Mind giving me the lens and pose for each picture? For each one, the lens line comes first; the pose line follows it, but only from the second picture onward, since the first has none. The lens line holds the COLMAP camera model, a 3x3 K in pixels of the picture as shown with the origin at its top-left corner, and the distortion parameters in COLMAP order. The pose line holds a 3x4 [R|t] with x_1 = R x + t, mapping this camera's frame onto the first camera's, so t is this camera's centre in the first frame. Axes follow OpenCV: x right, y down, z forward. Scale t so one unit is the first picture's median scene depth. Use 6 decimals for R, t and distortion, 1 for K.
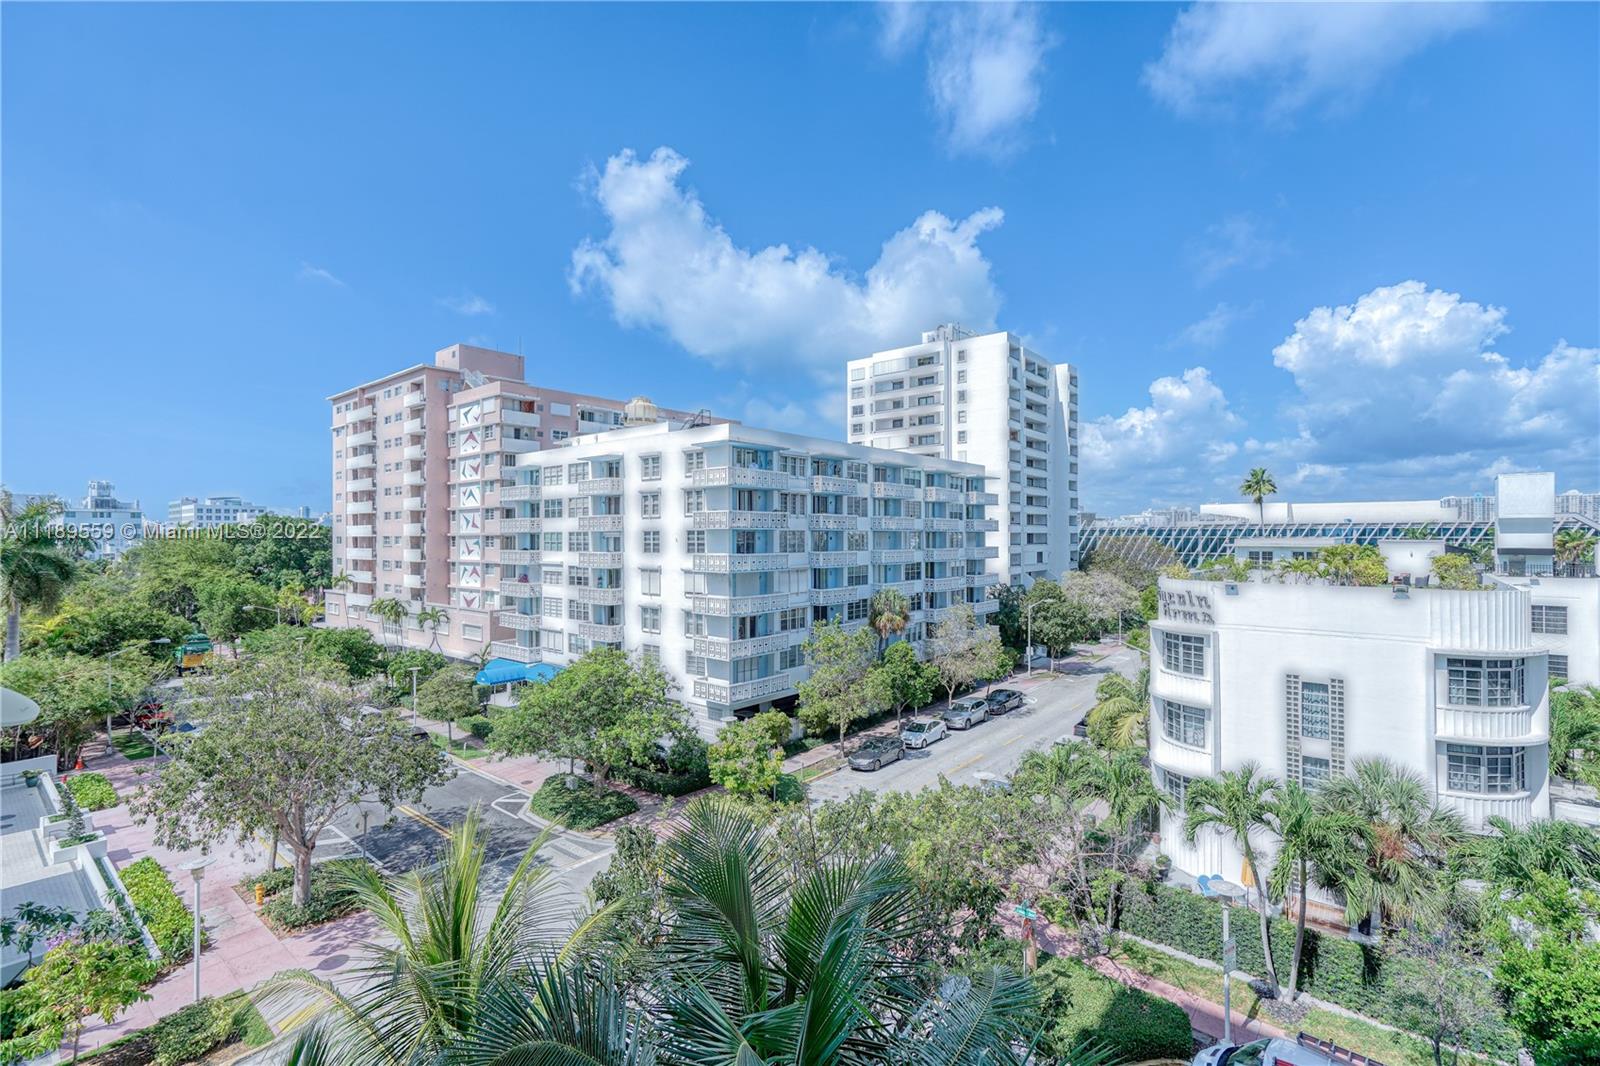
lens RADIAL K [[736.4, 0, 797.7], [0, 736.4, 525.8], [0, 0, 1]] dist [-0.015857, 0.022444]
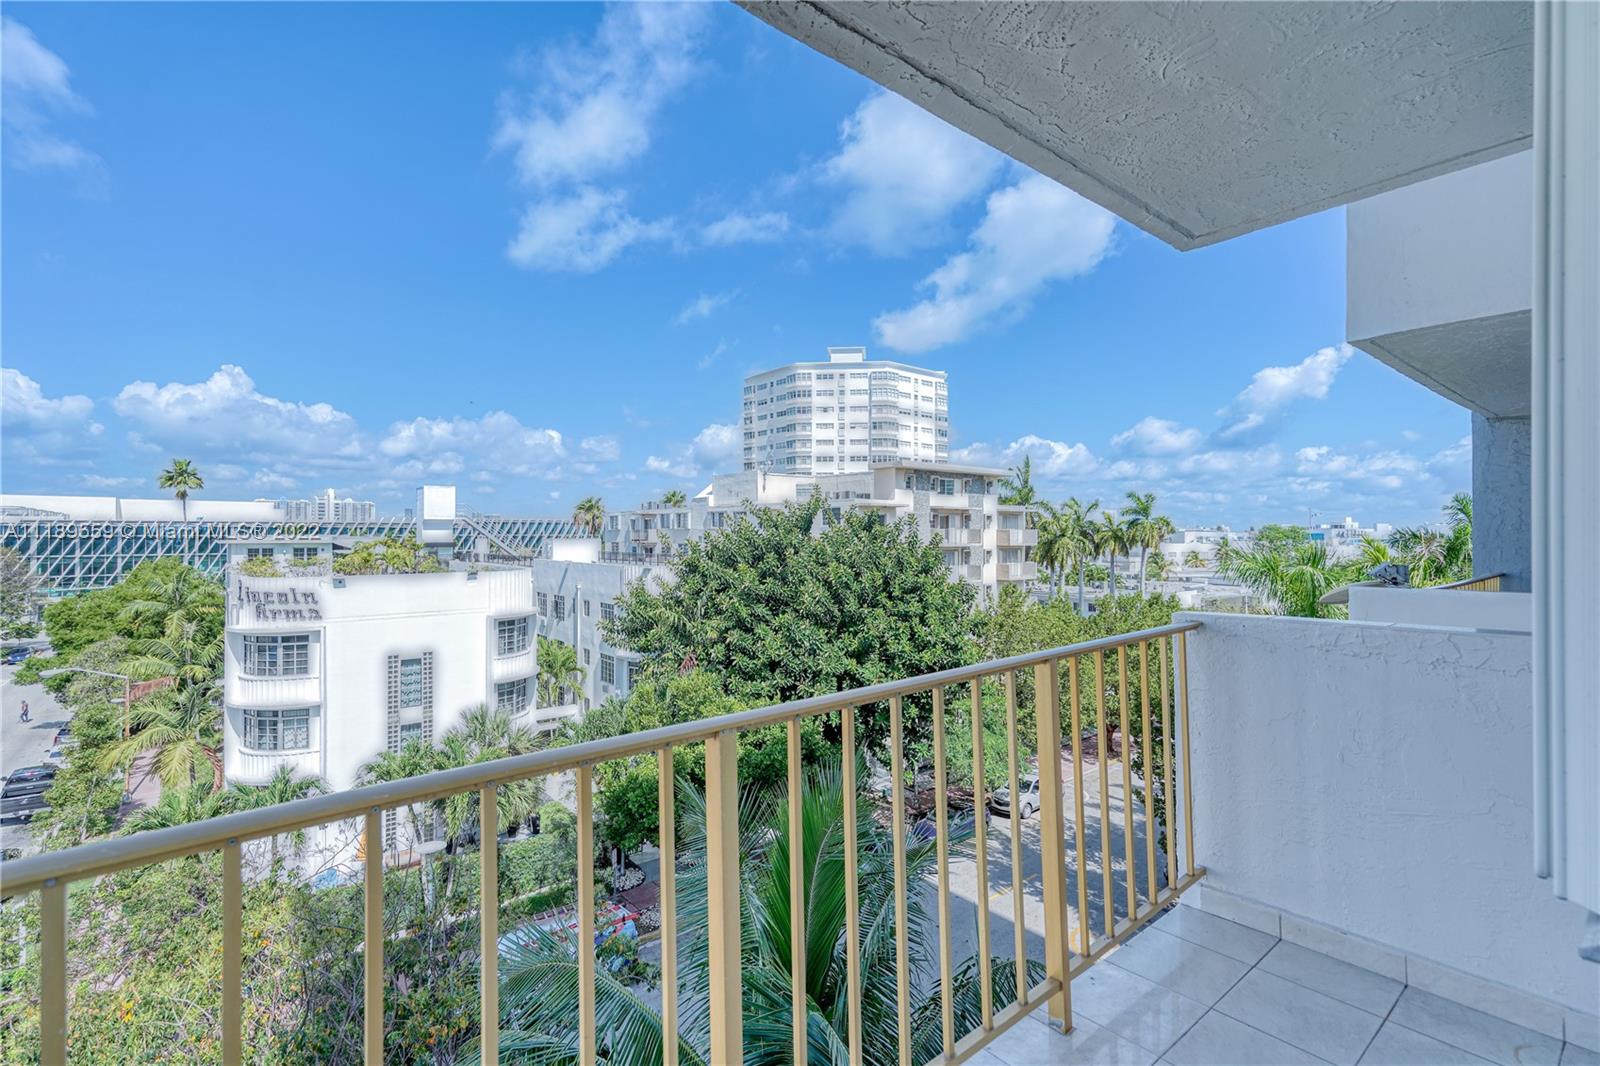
lens RADIAL K [[729.8, 0, 791.7], [0, 729.8, 530.9], [0, 0, 1]] dist [-0.004724, 0.012474]
pose [[0.197357, 0.002881, 0.980327, -0.132185], [-0.010118, 0.999948, -0.000902, 0.004288], [-0.980279, -0.009740, 0.197376, 0.087692]]
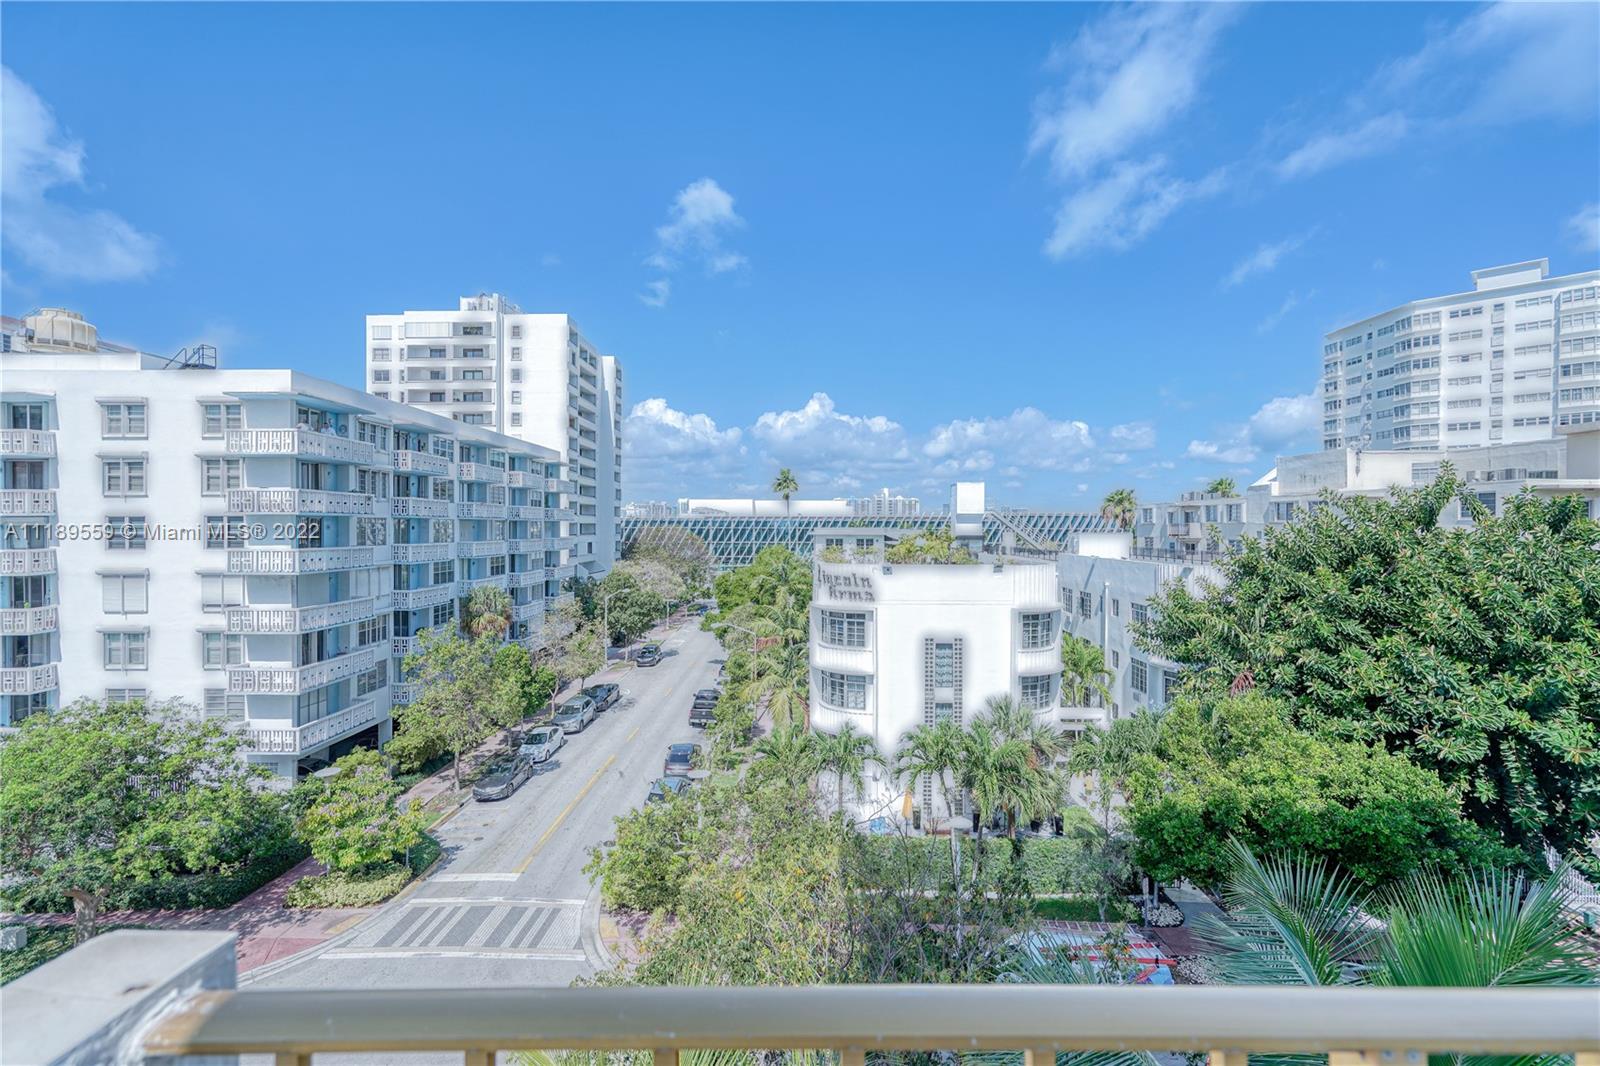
lens RADIAL K [[729.8, 0, 791.7], [0, 729.8, 530.9], [0, 0, 1]] dist [-0.004724, 0.012474]
pose [[0.778288, -0.002123, 0.627904, -0.121008], [-0.009558, 0.999838, 0.015227, 0.003741], [-0.627835, -0.017853, 0.778142, 0.092454]]
